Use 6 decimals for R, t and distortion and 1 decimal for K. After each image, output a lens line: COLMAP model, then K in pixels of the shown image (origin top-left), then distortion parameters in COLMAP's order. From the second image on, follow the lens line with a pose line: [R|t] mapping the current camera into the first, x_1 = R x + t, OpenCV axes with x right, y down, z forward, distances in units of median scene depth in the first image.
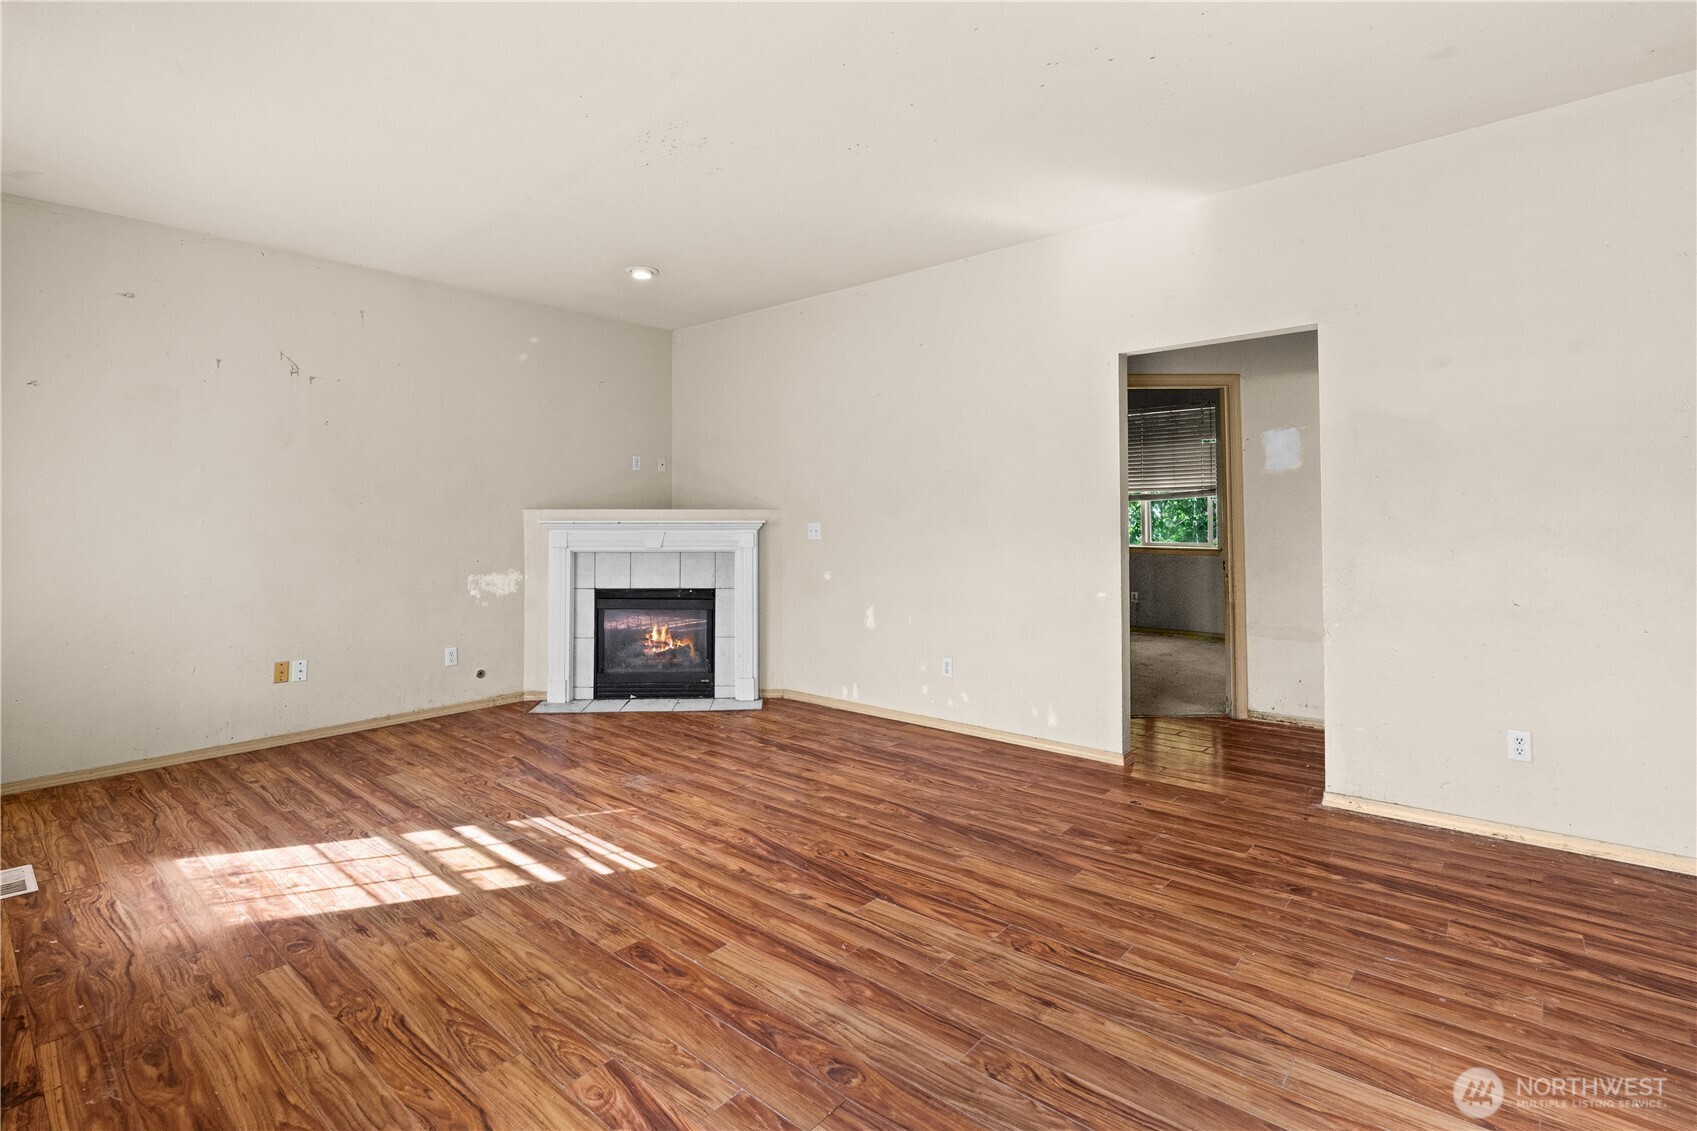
lens RADIAL K [[779.4, 0, 832.0], [0, 779.4, 567.0], [0, 0, 1]] dist [-0.000609, -0.000292]
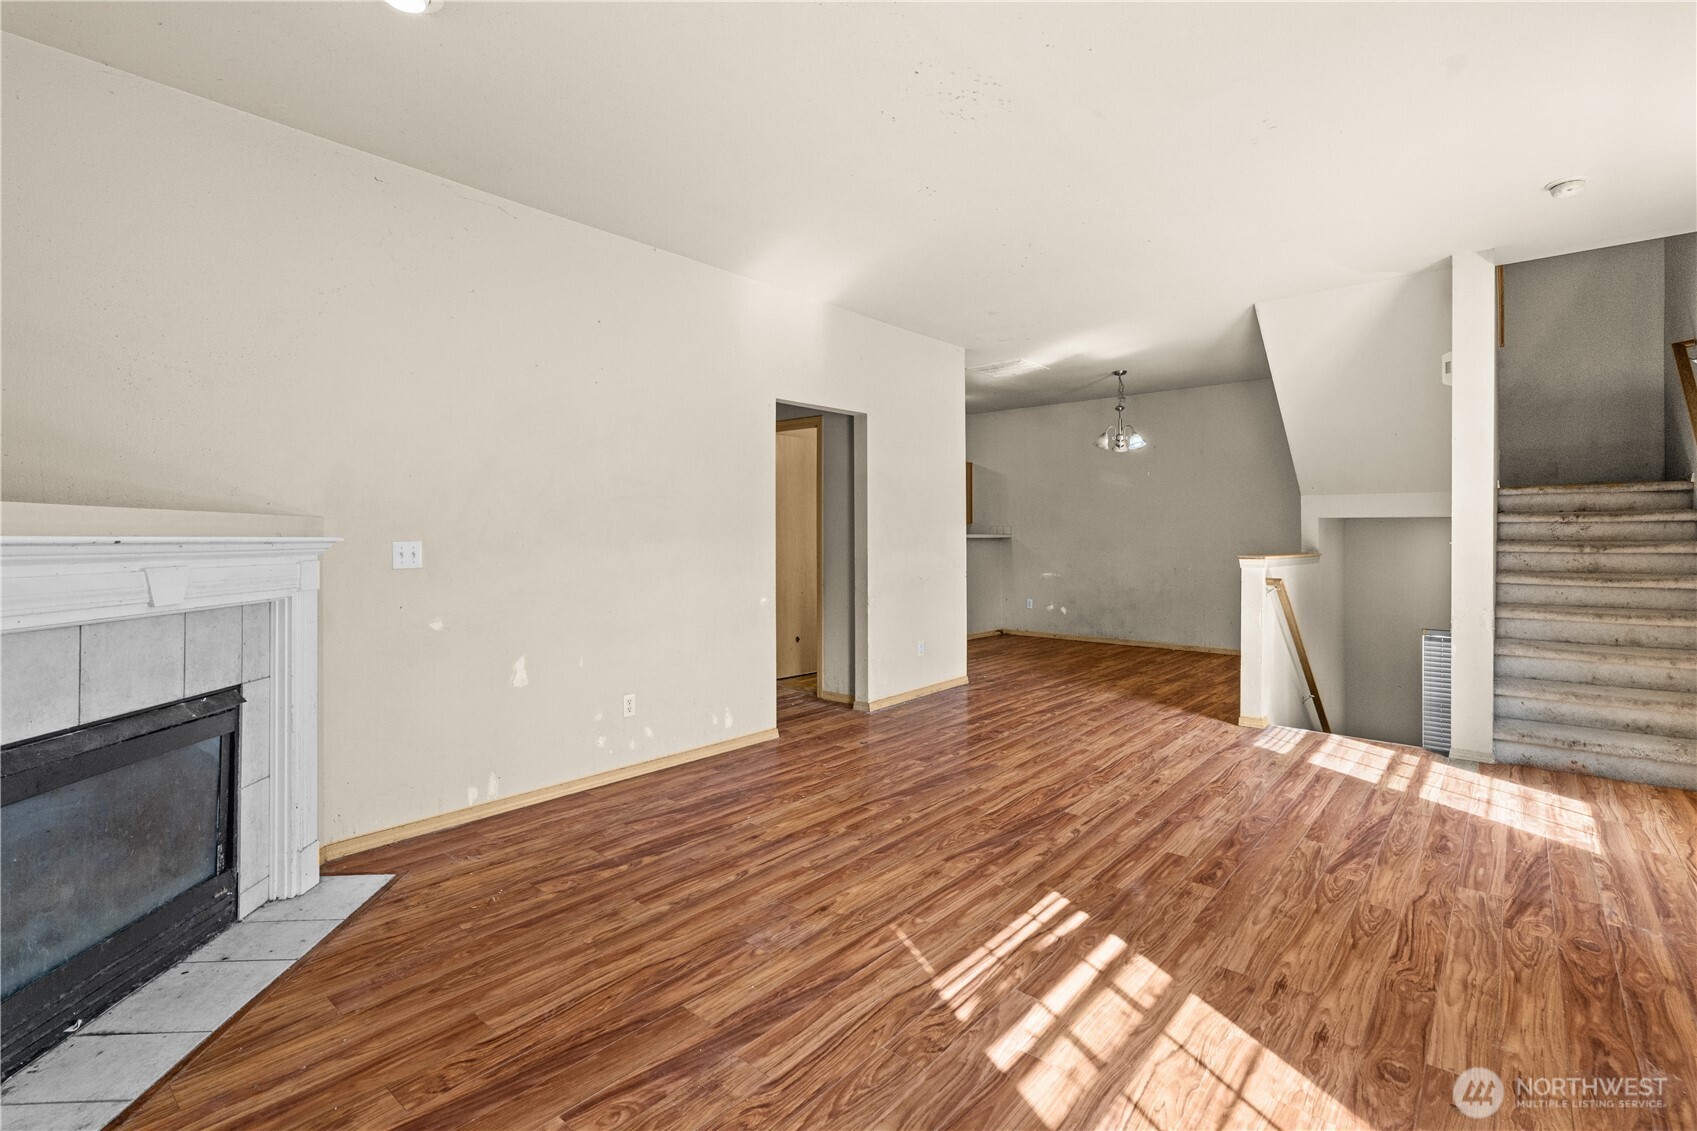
lens RADIAL K [[772.8, 0, 848.5], [0, 772.8, 565.5], [0, 0, 1]] dist [0.010291, 0.000304]
pose [[-0.001590, -0.034684, 0.999397, -1.187245], [0.058679, 0.997673, 0.034717, -0.072175], [-0.998276, 0.058699, 0.000448, 1.240412]]
